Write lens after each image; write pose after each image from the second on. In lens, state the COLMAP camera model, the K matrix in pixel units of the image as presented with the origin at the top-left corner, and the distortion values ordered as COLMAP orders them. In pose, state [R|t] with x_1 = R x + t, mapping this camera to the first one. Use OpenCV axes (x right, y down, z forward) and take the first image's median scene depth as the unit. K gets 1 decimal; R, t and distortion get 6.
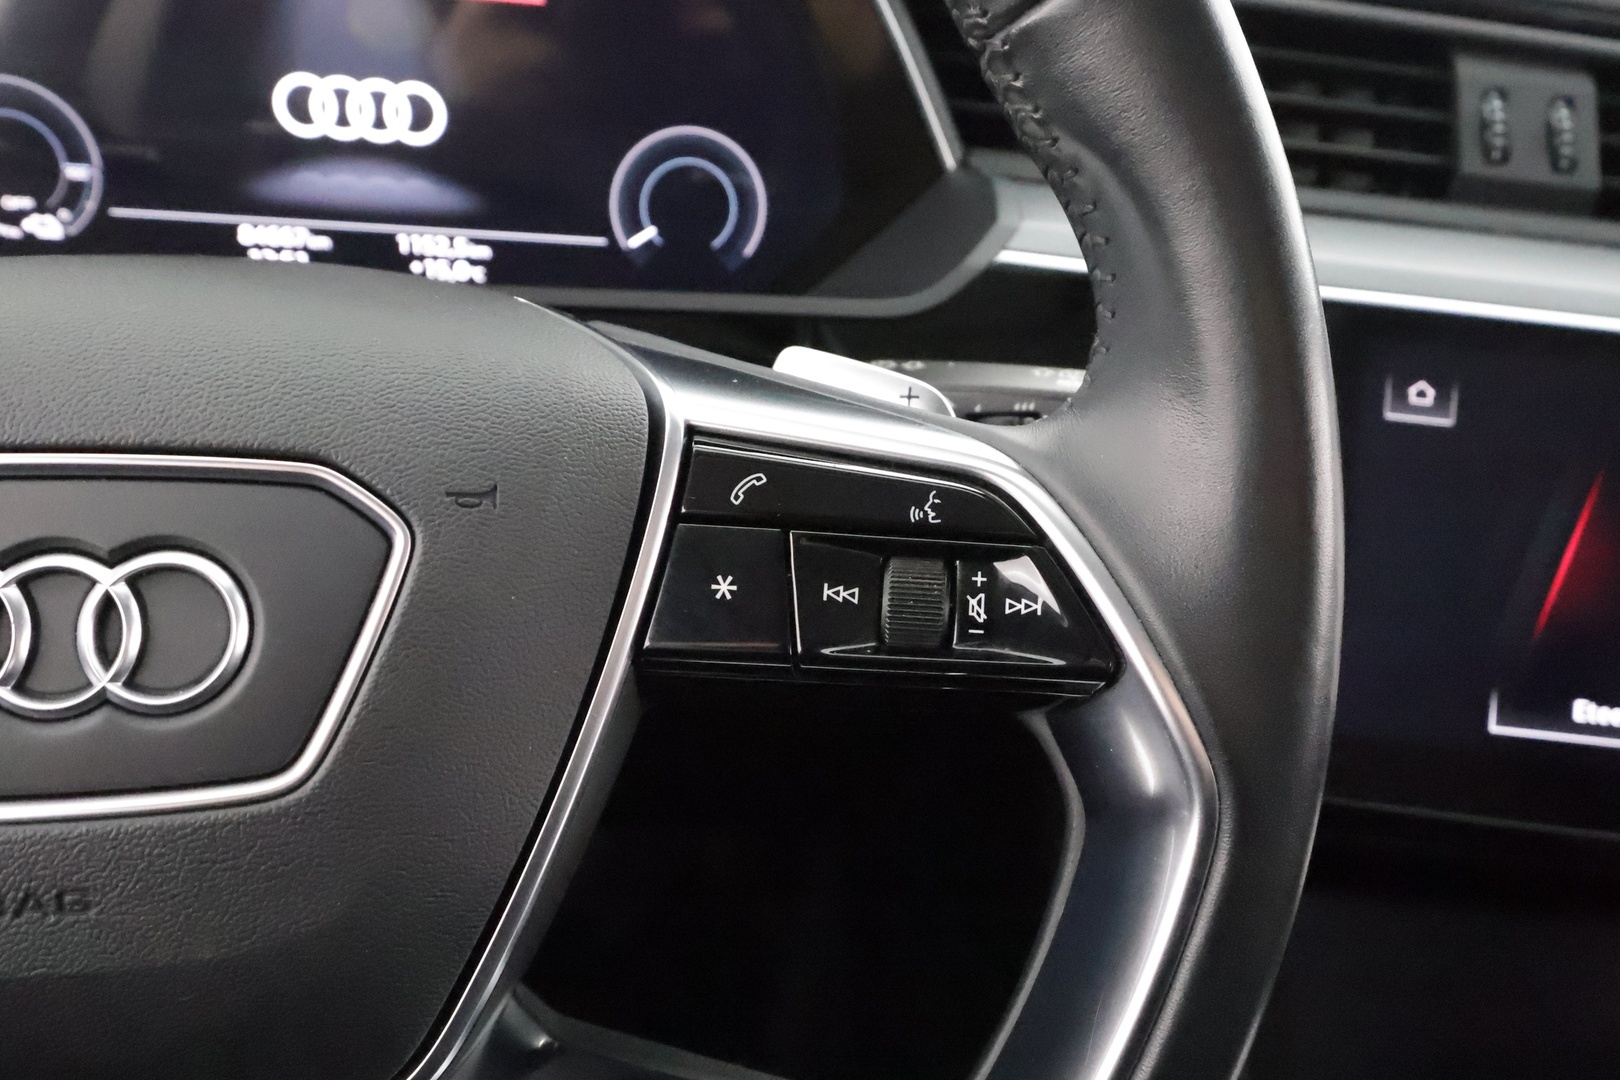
lens RADIAL K [[1307.0, 0, 814.9], [0, 1307.0, 534.3], [0, 0, 1]] dist [0.001224, 0.000285]
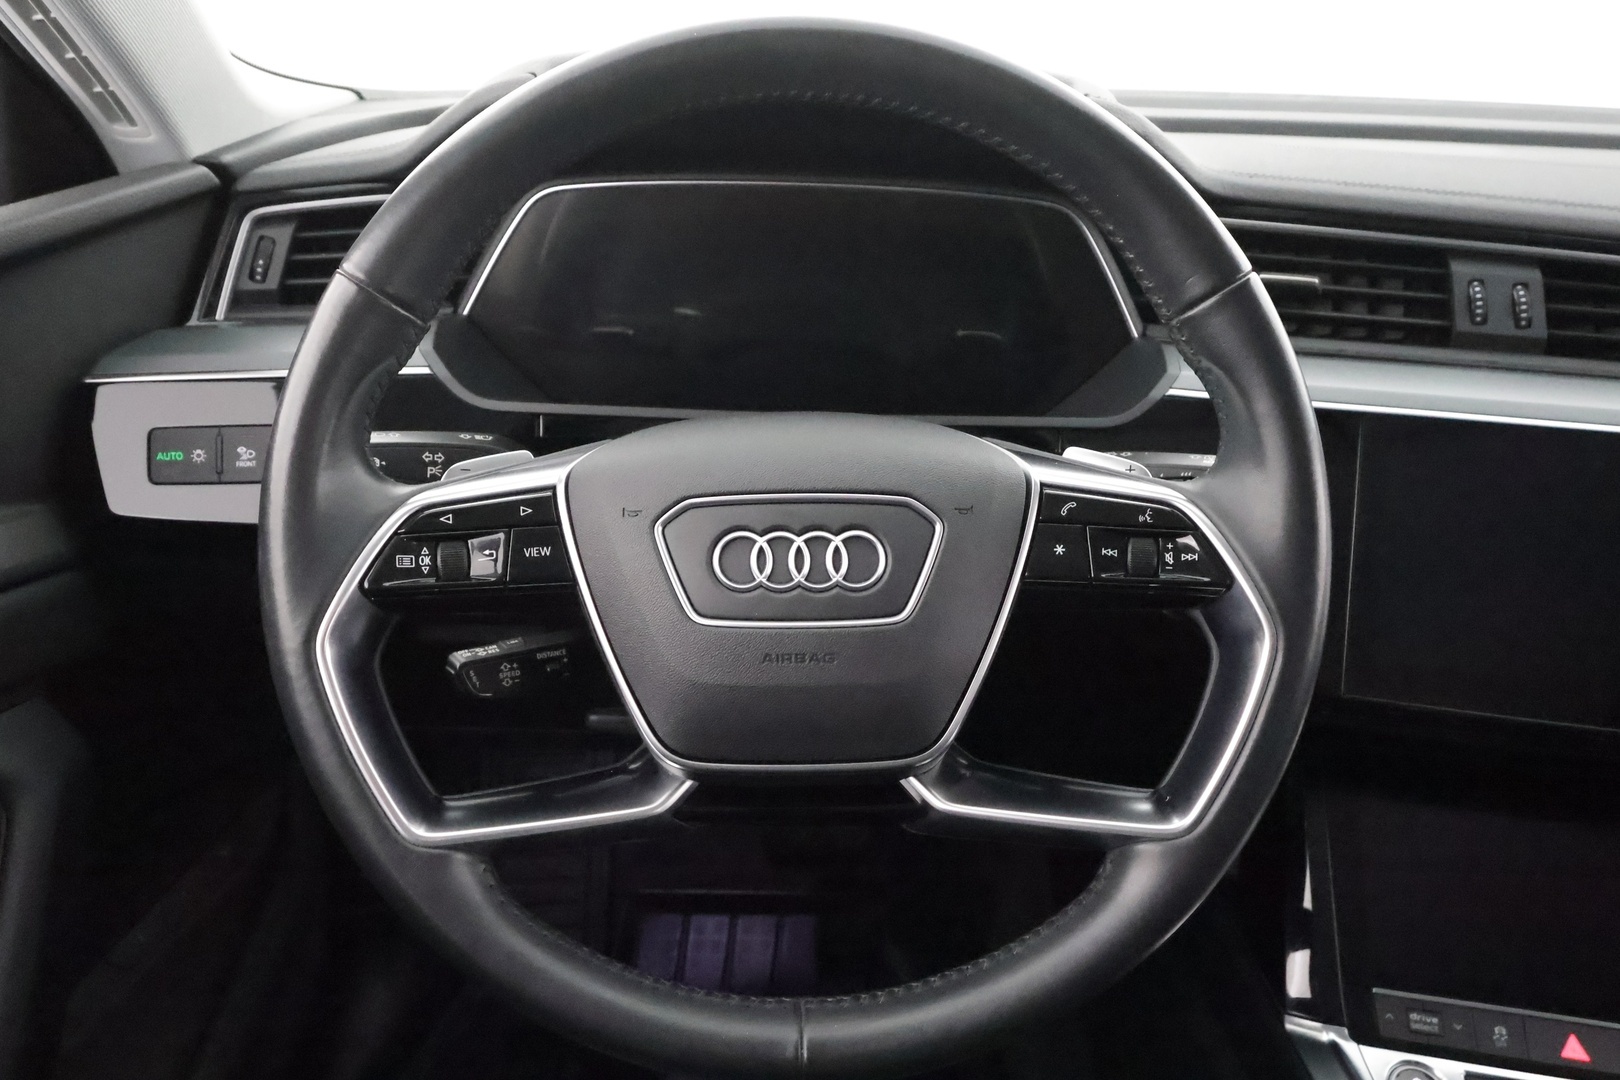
lens RADIAL K [[1210.0, 0, 805.7], [0, 1210.0, 530.7], [0, 0, 1]] dist [0.004975, -0.003574]
pose [[0.990820, -0.007350, -0.134984, -0.206636], [-0.000932, 0.998126, -0.061188, 0.127378], [0.135181, 0.060752, 0.988957, -1.120003]]
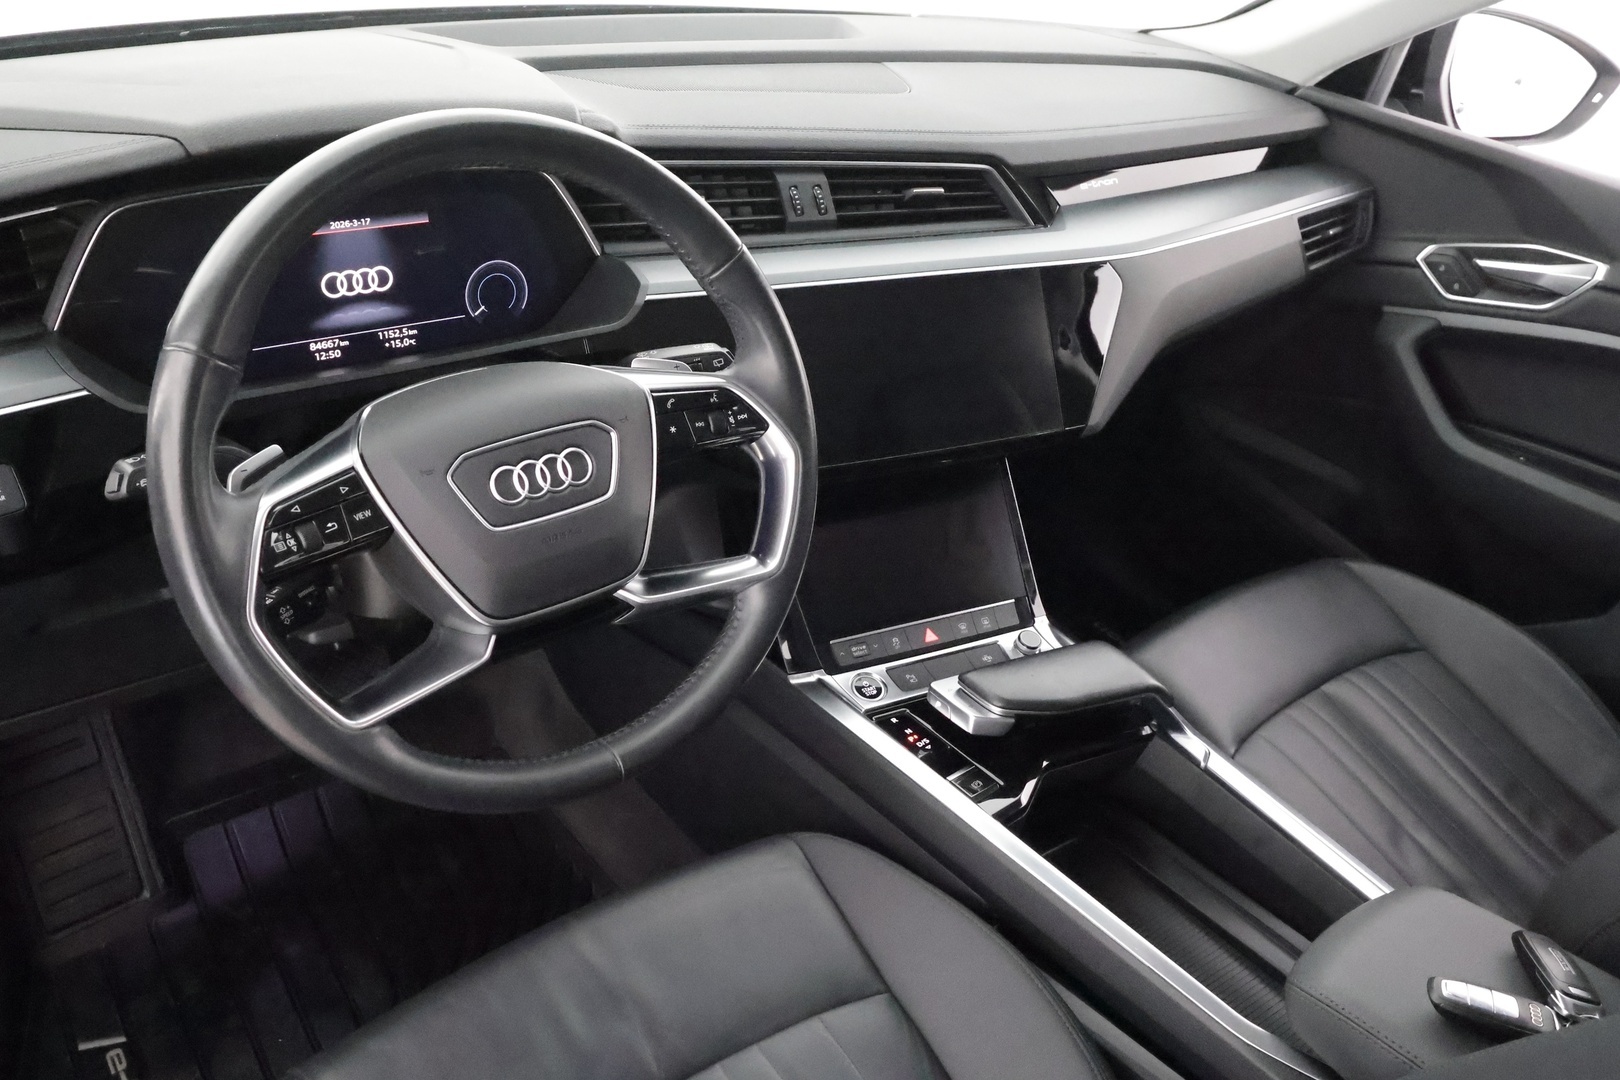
lens RADIAL K [[1307.0, 0, 814.9], [0, 1307.0, 534.3], [0, 0, 1]] dist [0.001224, 0.000285]
pose [[0.861706, -0.267309, 0.431288, -1.316376], [0.217443, 0.962516, 0.162114, -0.177619], [-0.458456, -0.045914, 0.887530, -2.385841]]
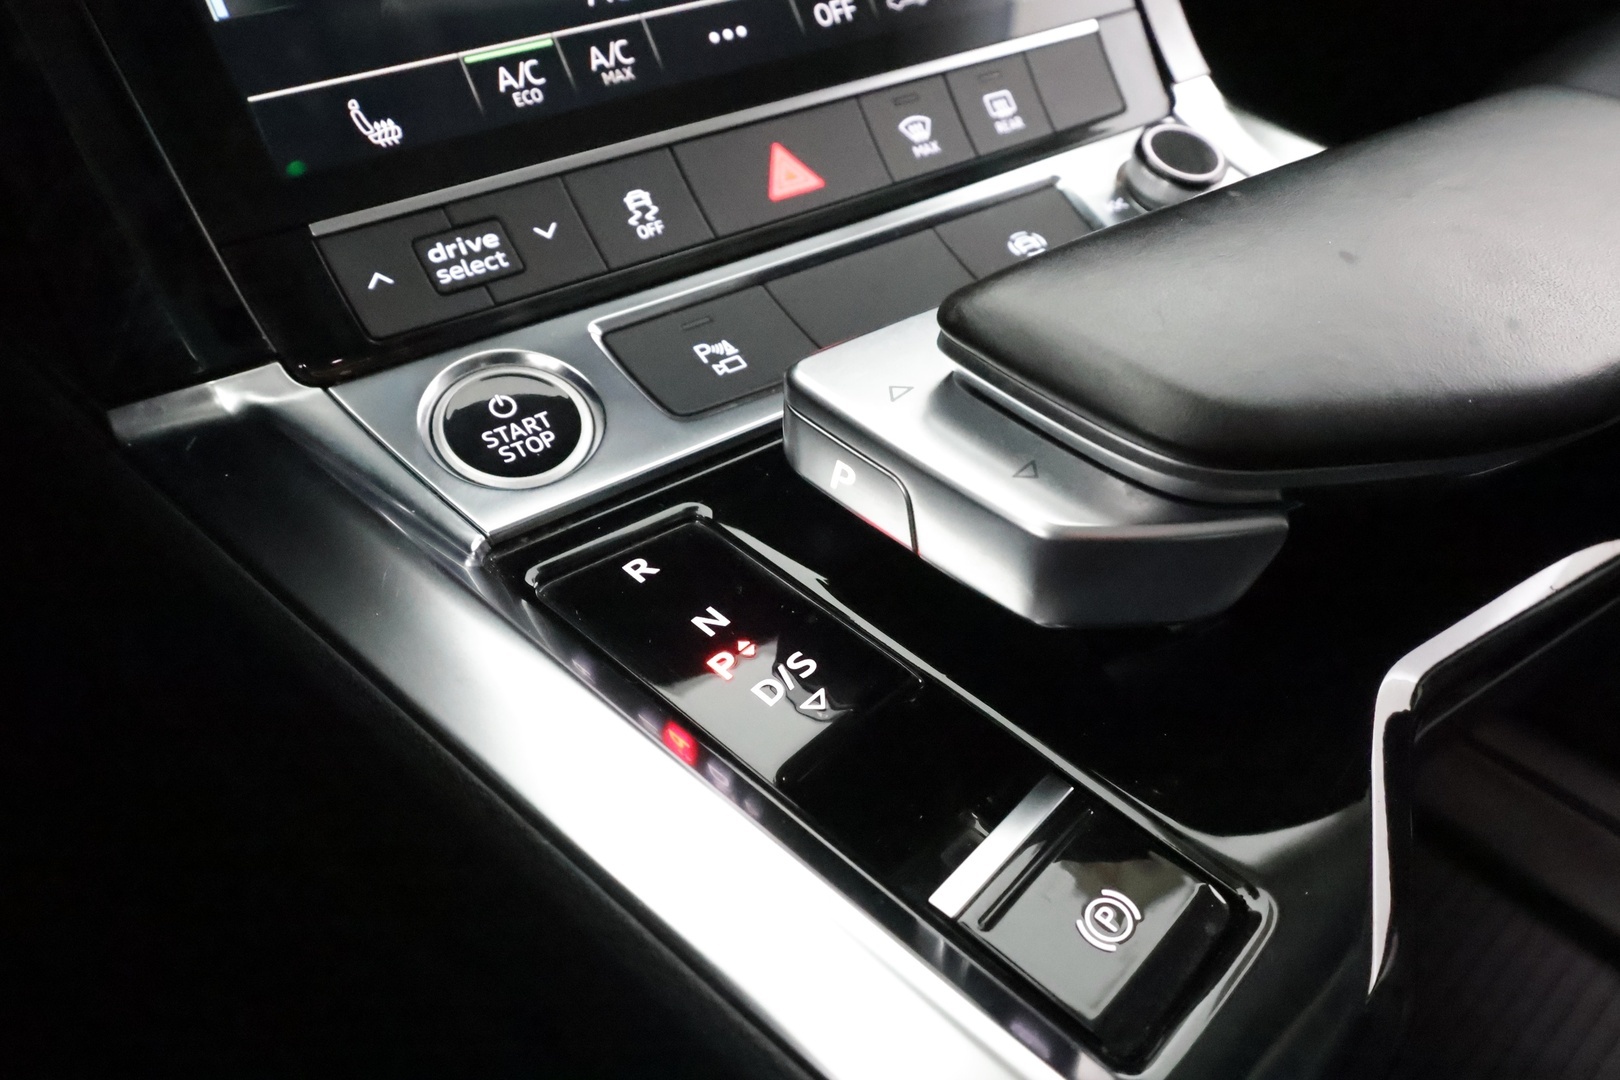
lens RADIAL K [[1307.0, 0, 814.9], [0, 1307.0, 534.3], [0, 0, 1]] dist [0.001224, 0.000285]
pose [[0.795600, -0.456096, 0.398745, 0.474289], [0.305964, 0.870583, 0.385321, 0.915983], [-0.522884, -0.184559, 0.832184, 0.703656]]
